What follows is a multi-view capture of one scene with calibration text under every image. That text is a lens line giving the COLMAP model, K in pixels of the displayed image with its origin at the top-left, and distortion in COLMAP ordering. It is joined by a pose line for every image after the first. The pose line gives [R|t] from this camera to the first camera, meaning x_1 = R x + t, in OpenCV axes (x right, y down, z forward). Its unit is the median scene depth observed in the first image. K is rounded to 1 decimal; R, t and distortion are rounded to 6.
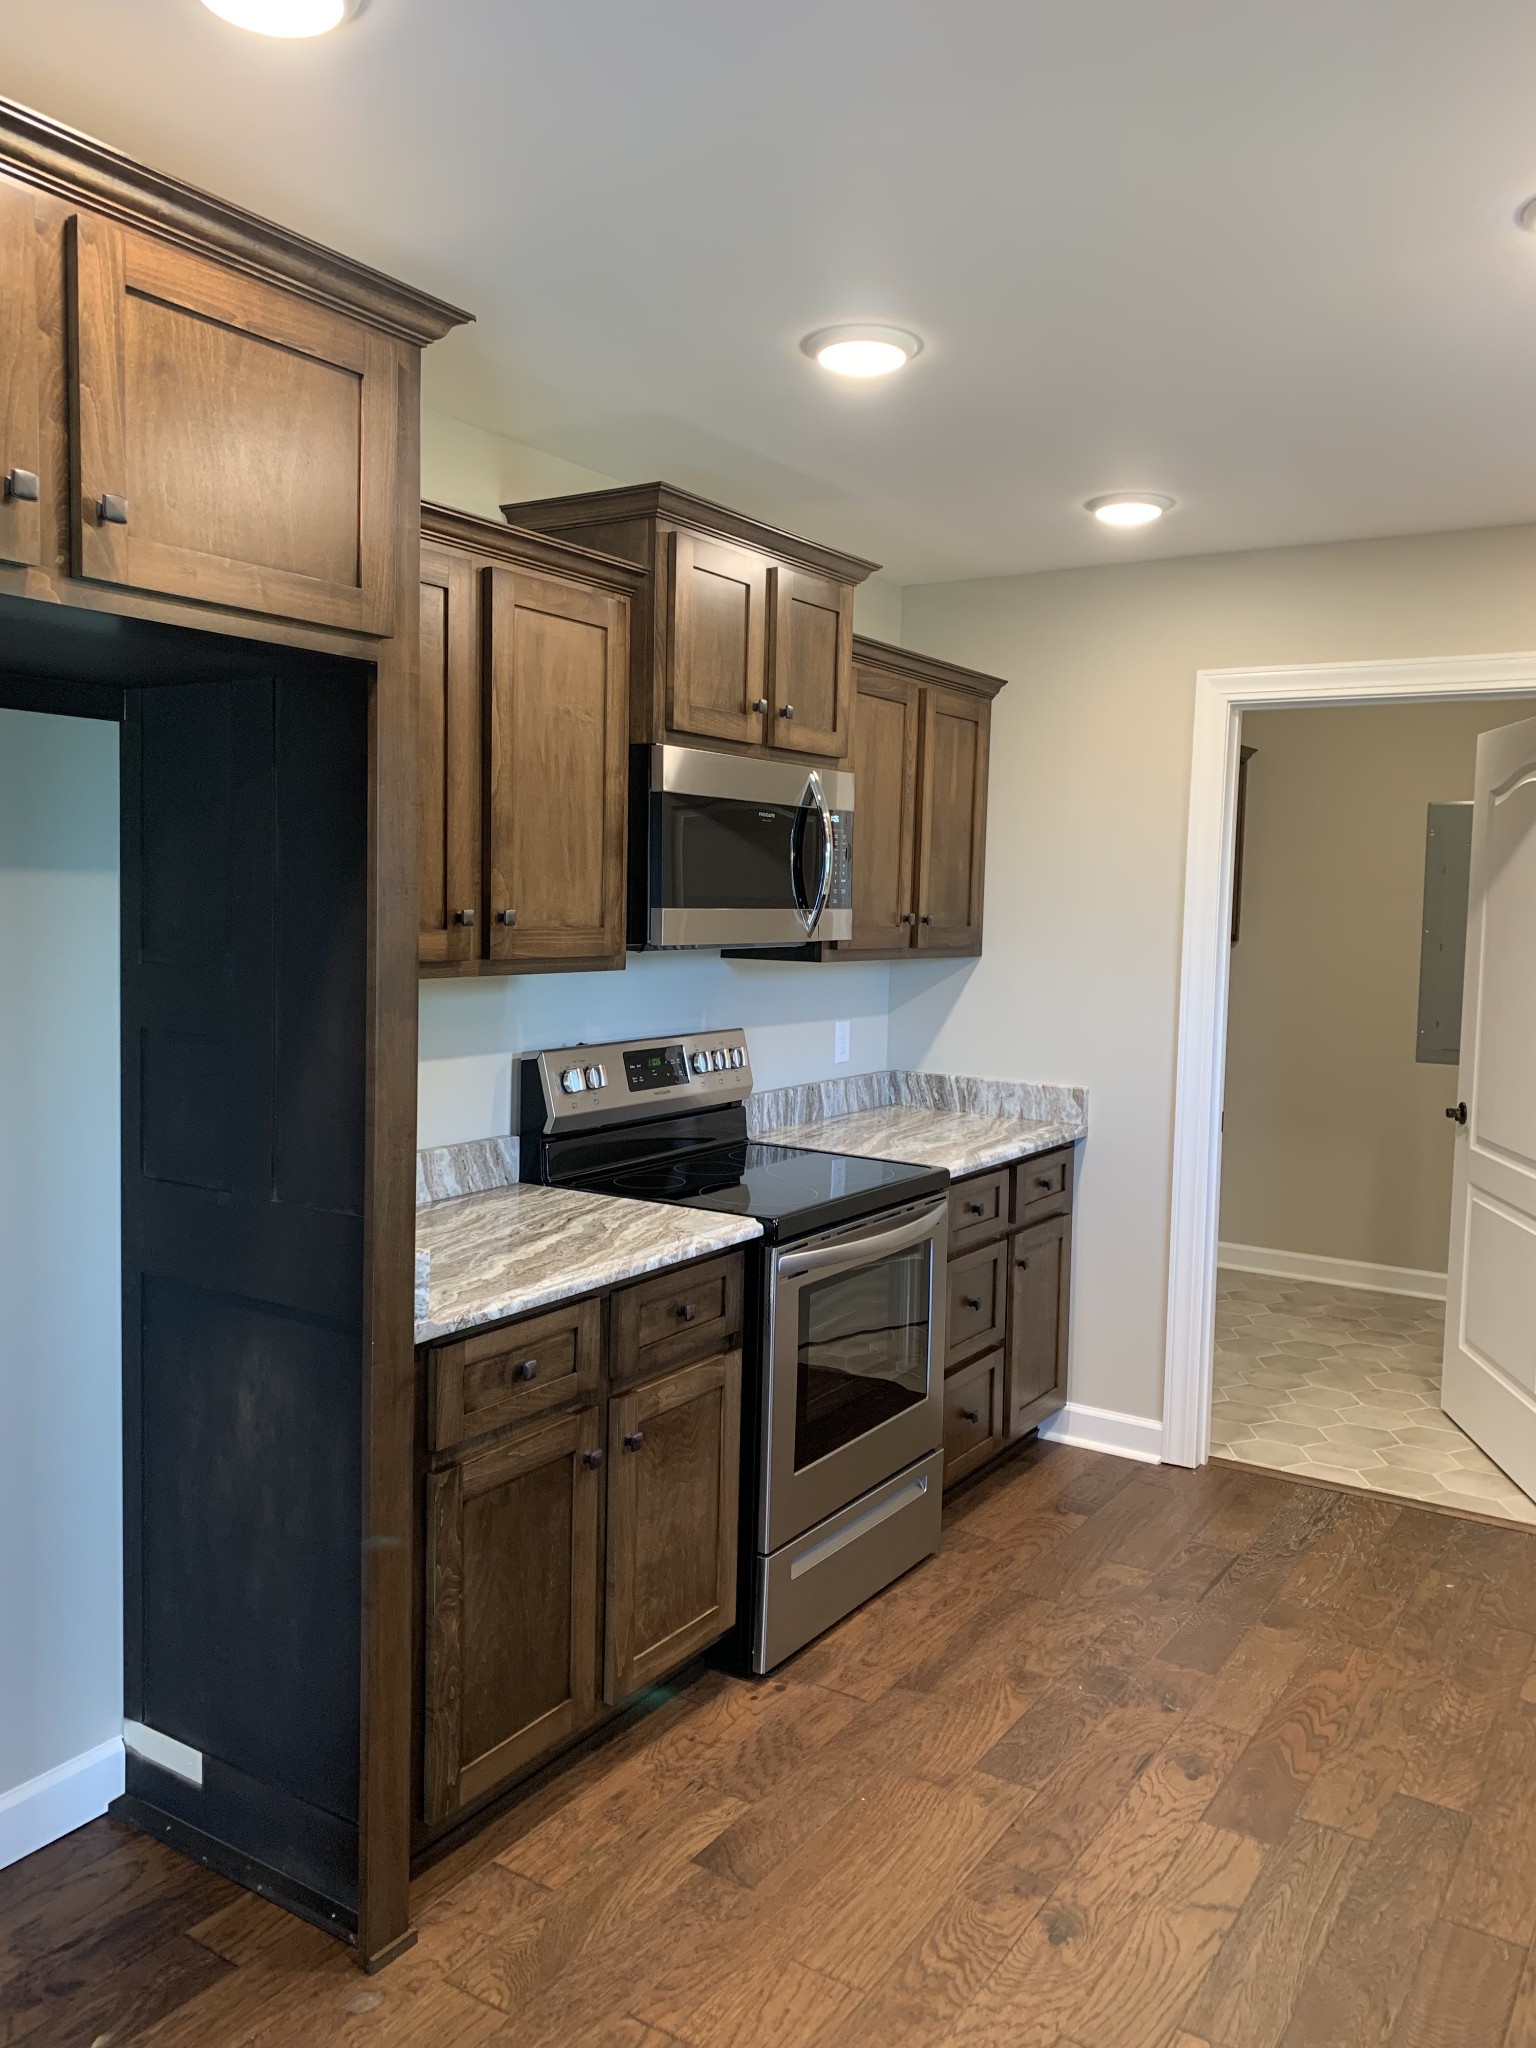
lens RADIAL K [[1550.9, 0, 780.8], [0, 1550.9, 1018.1], [0, 0, 1]] dist [0.094998, -0.082036]
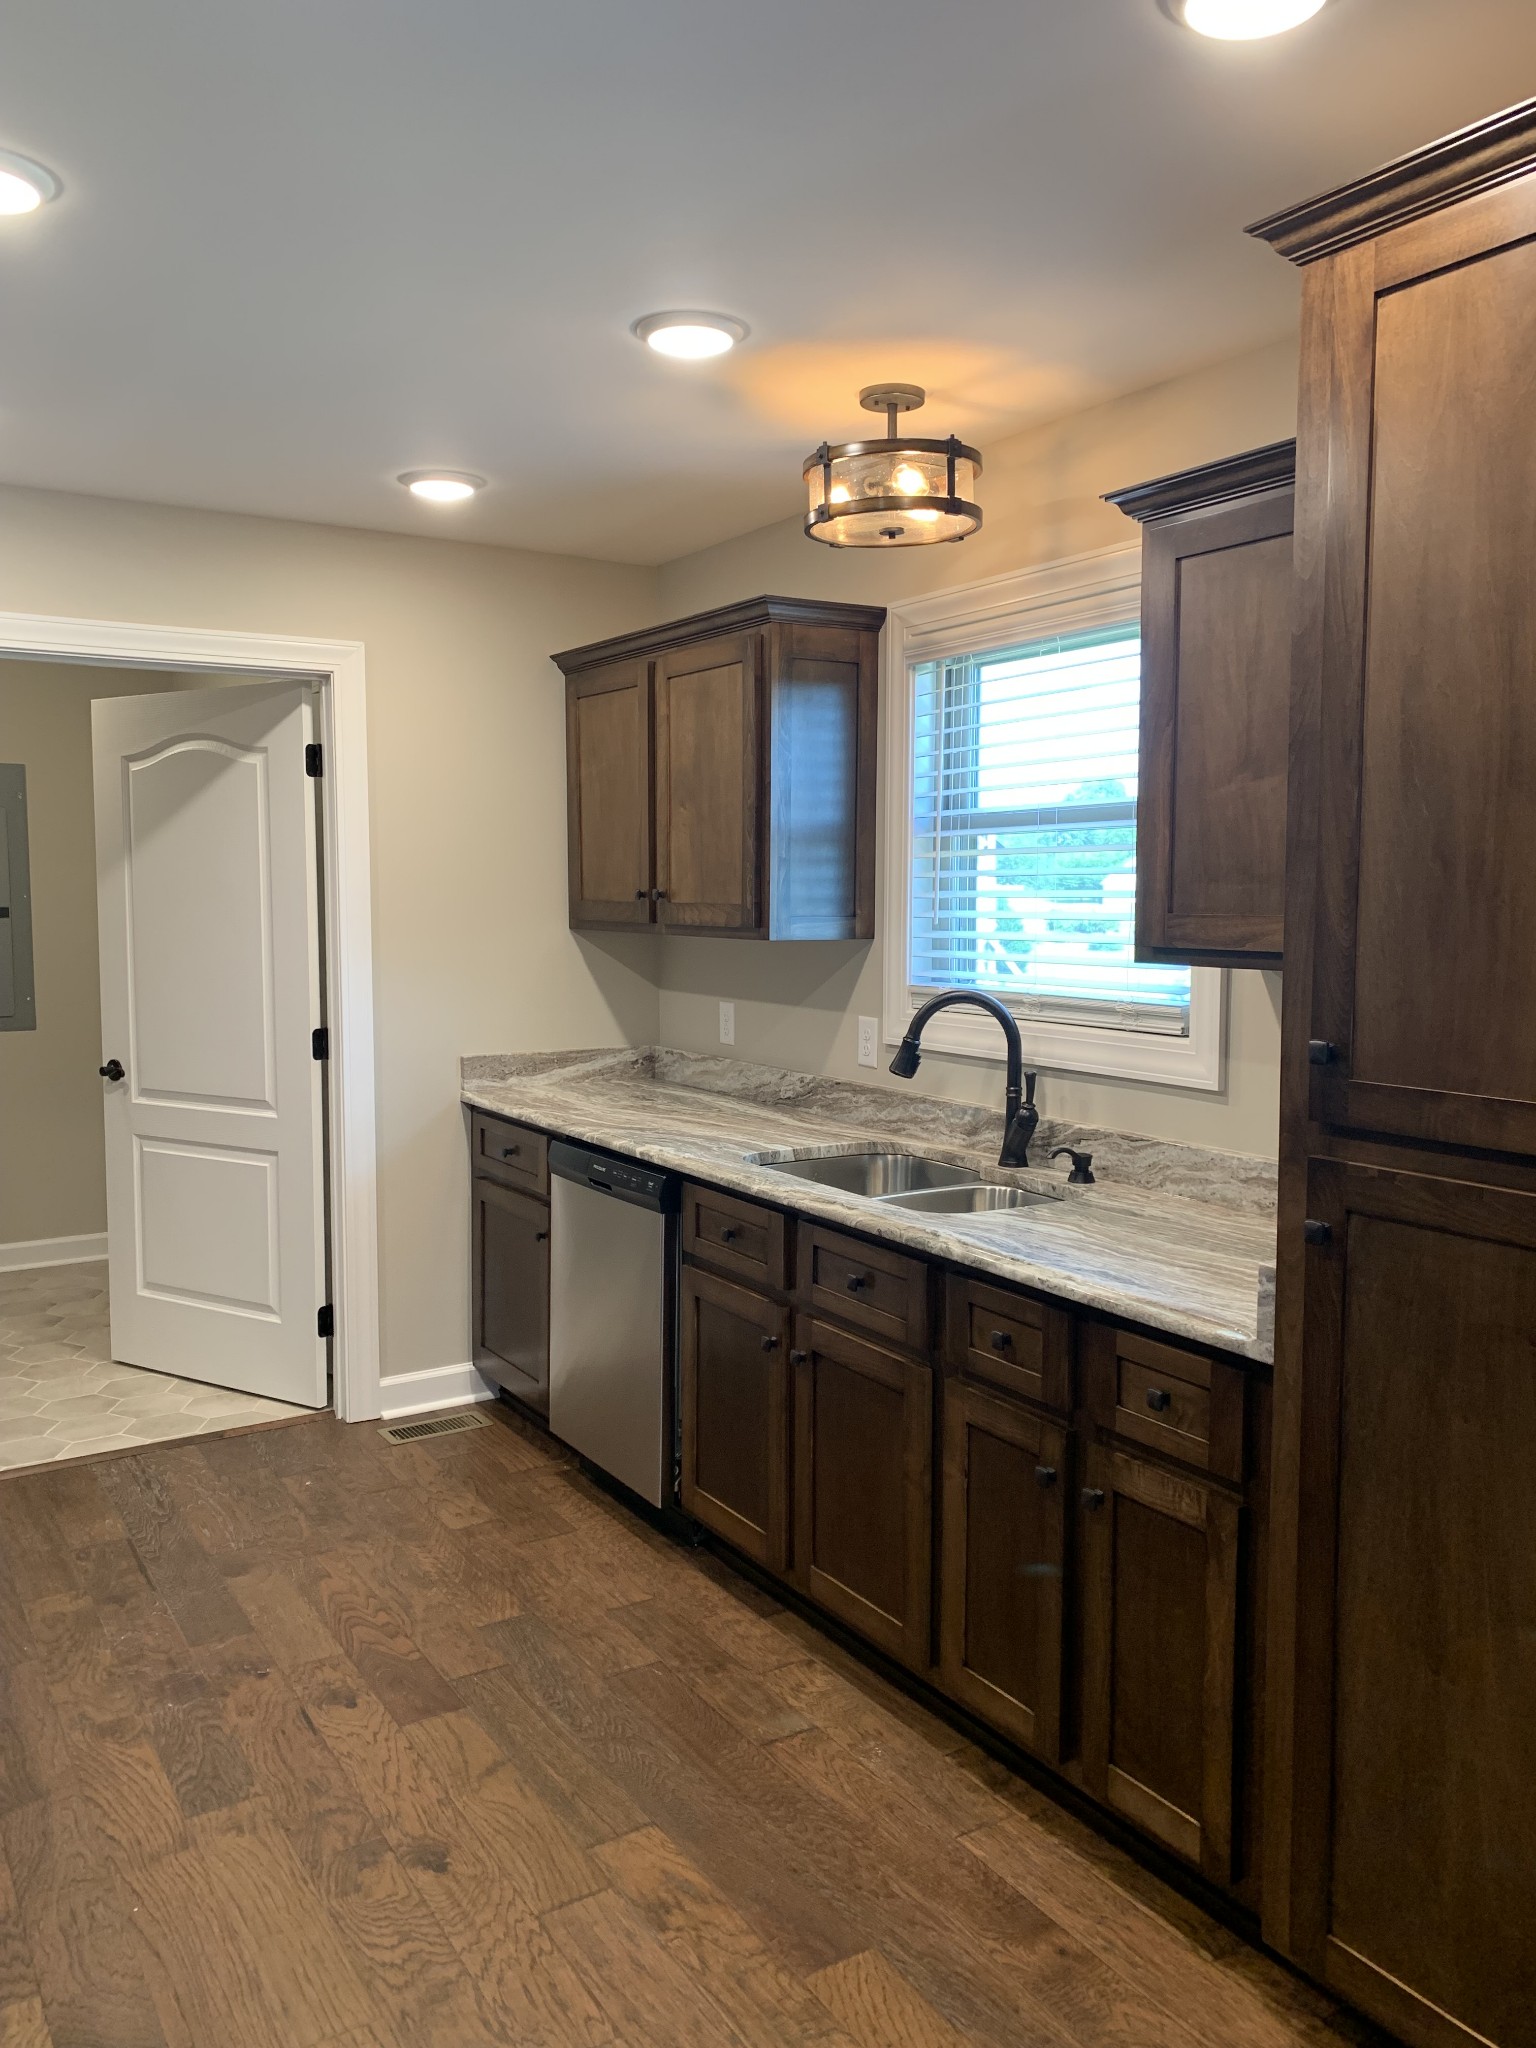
lens RADIAL K [[1562.3, 0, 768.0], [0, 1562.3, 1024.0], [0, 0, 1]] dist [0.012749, -0.000768]
pose [[0.418191, -0.093908, 0.903492, -0.477890], [0.072083, 0.994936, 0.070048, -0.015891], [-0.905495, 0.035833, 0.422842, 0.282770]]
